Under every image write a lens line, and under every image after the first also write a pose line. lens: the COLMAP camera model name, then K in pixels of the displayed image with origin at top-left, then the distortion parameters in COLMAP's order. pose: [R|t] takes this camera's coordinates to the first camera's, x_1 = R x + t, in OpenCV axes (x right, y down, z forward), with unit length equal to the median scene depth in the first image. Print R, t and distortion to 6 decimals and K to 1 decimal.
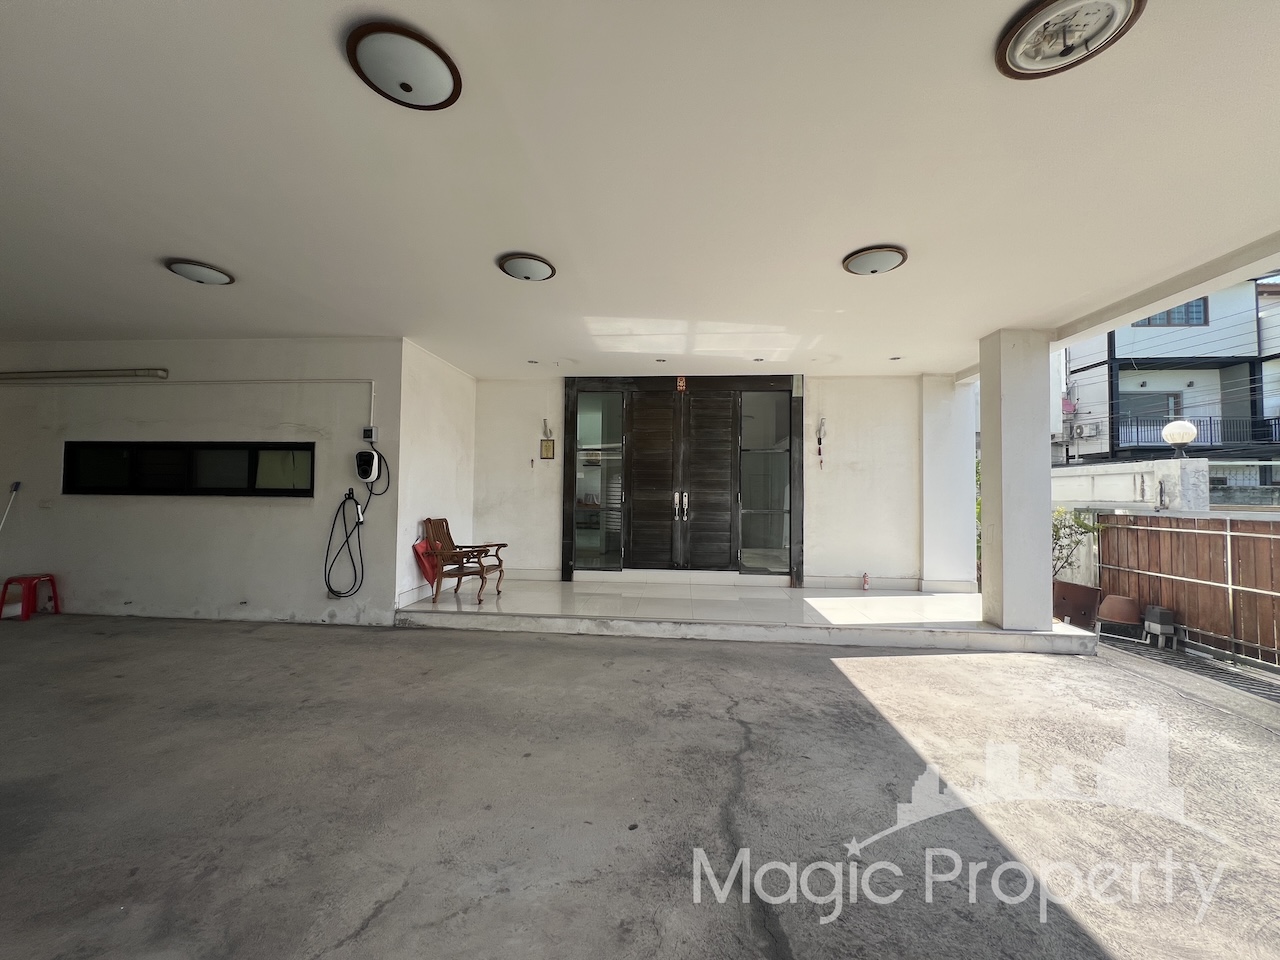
lens RADIAL K [[512.8, 0, 629.9], [0, 512.8, 476.8], [0, 0, 1]] dist [-0.002971, 0.000292]
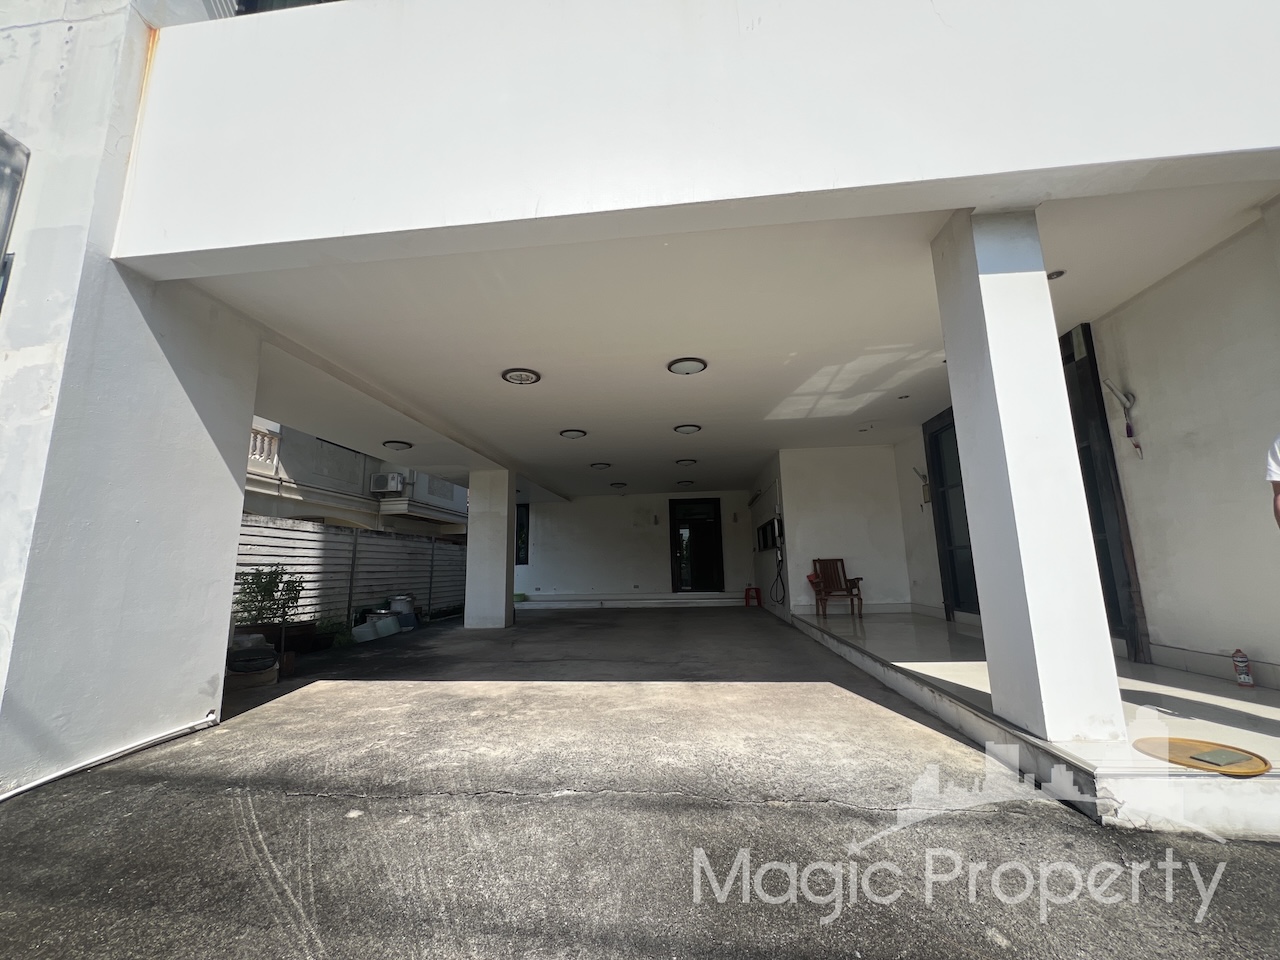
lens RADIAL K [[508.9, 0, 639.8], [0, 508.9, 473.9], [0, 0, 1]] dist [-0.002498, 0.000570]
pose [[-0.016051, -0.189519, -0.981746, 1.657127], [0.056276, 0.980145, -0.190130, 0.141200], [0.998286, -0.058301, -0.005067, 0.748976]]
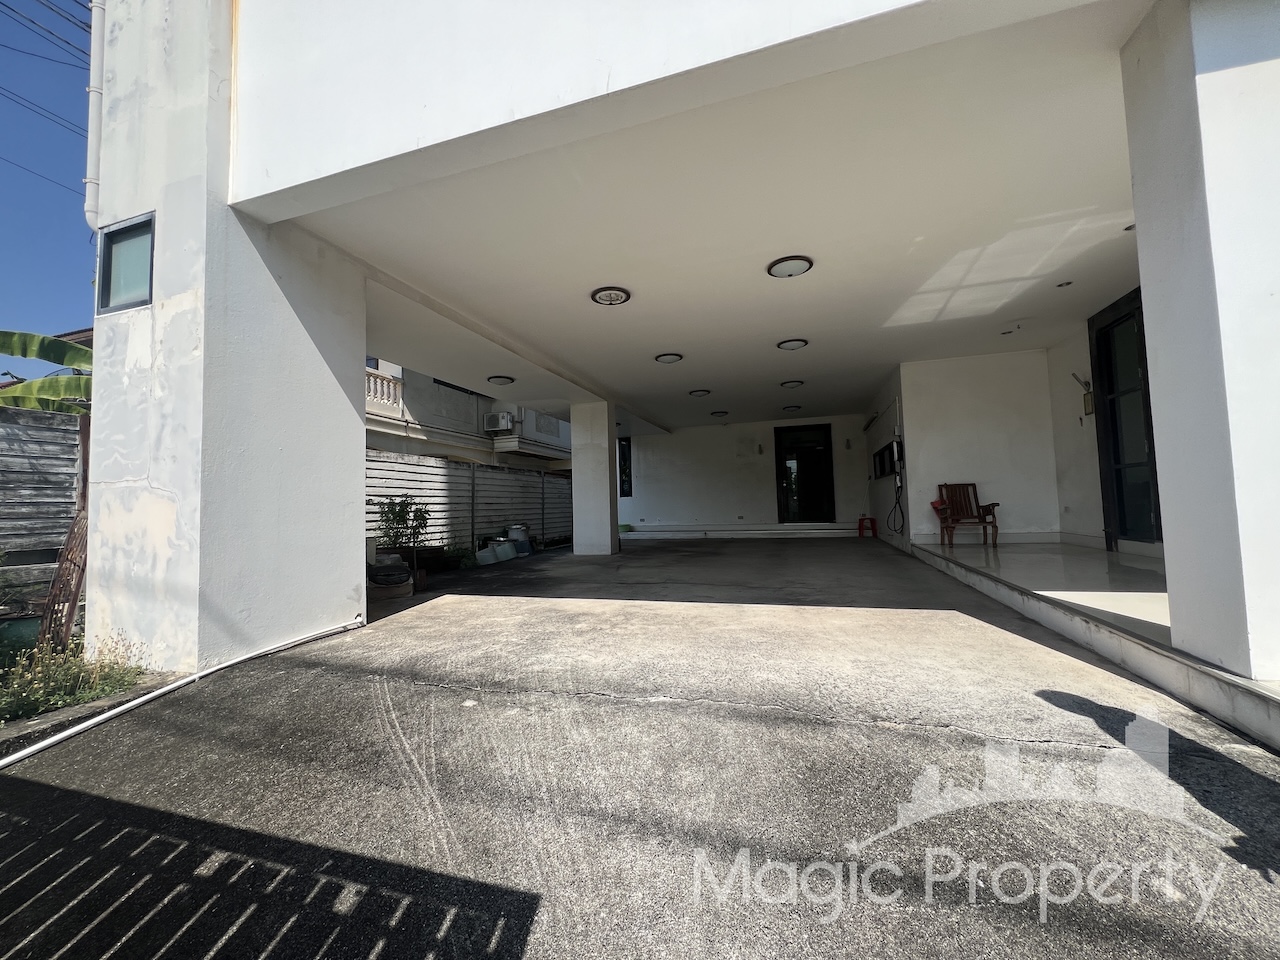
lens RADIAL K [[512.8, 0, 641.1], [0, 512.8, 474.5], [0, 0, 1]] dist [-0.002971, 0.000292]
pose [[-0.216586, -0.063033, -0.974227, 1.610161], [0.060015, 0.995166, -0.077730, 0.173099], [0.974417, -0.075304, -0.211756, 0.761565]]
